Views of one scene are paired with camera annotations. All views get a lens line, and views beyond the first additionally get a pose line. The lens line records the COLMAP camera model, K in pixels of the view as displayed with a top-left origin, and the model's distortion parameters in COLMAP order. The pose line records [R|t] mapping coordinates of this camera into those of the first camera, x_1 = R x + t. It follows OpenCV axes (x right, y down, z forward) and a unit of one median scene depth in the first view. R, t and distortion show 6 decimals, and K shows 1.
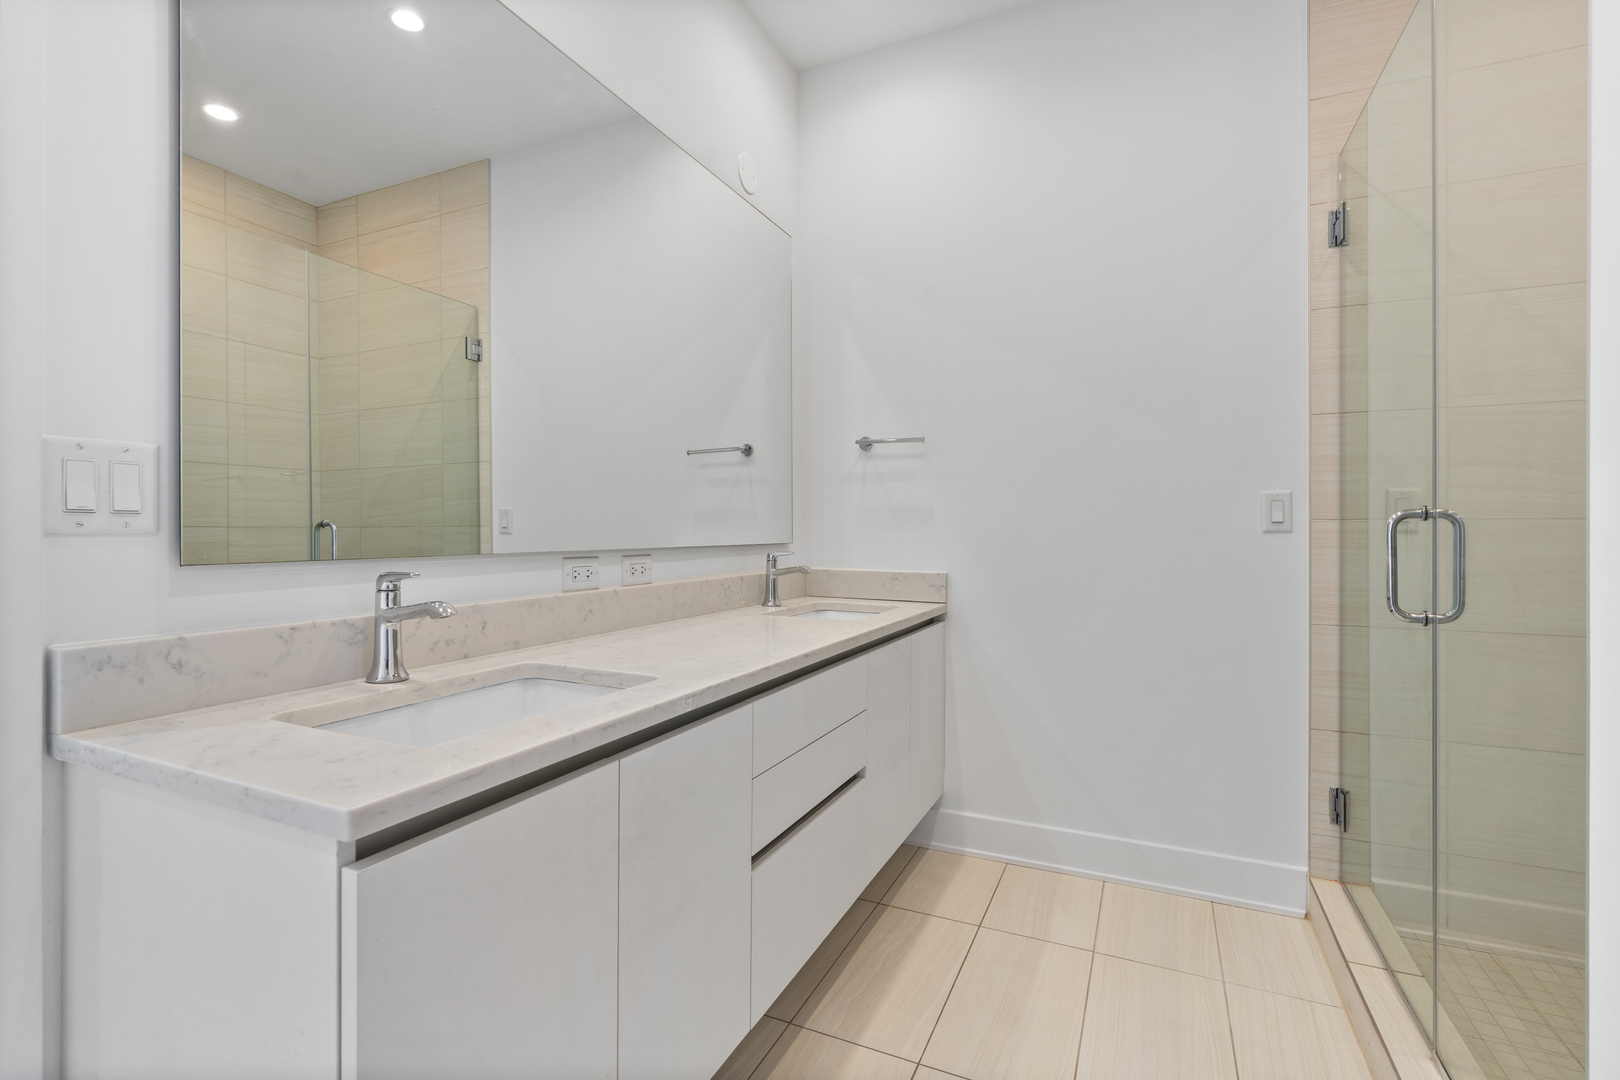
lens RADIAL K [[760.8, 0, 804.4], [0, 760.8, 526.5], [0, 0, 1]] dist [-0.001625, 0.000080]
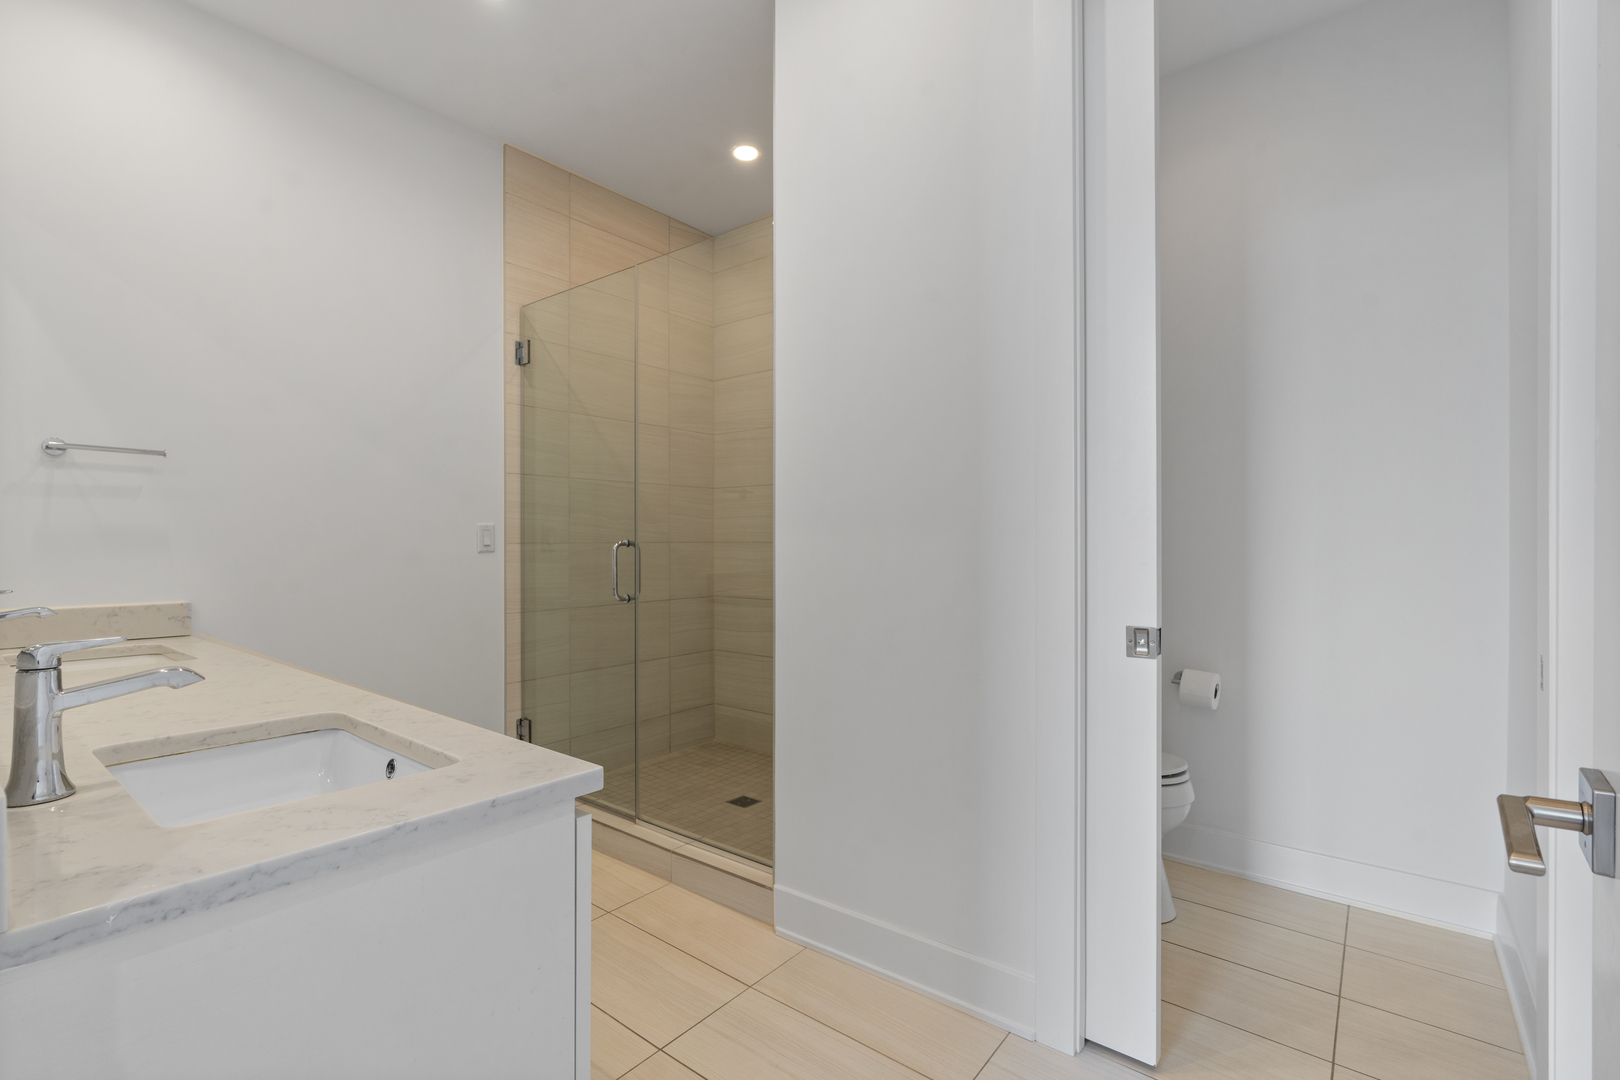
lens RADIAL K [[731.0, 0, 803.8], [0, 731.0, 535.8], [0, 0, 1]] dist [-0.002815, 0.000637]
pose [[0.237226, 0.003288, 0.971449, -0.593487], [-0.001292, 0.999994, -0.003069, -0.020849], [-0.971454, -0.000527, 0.237229, 0.093500]]
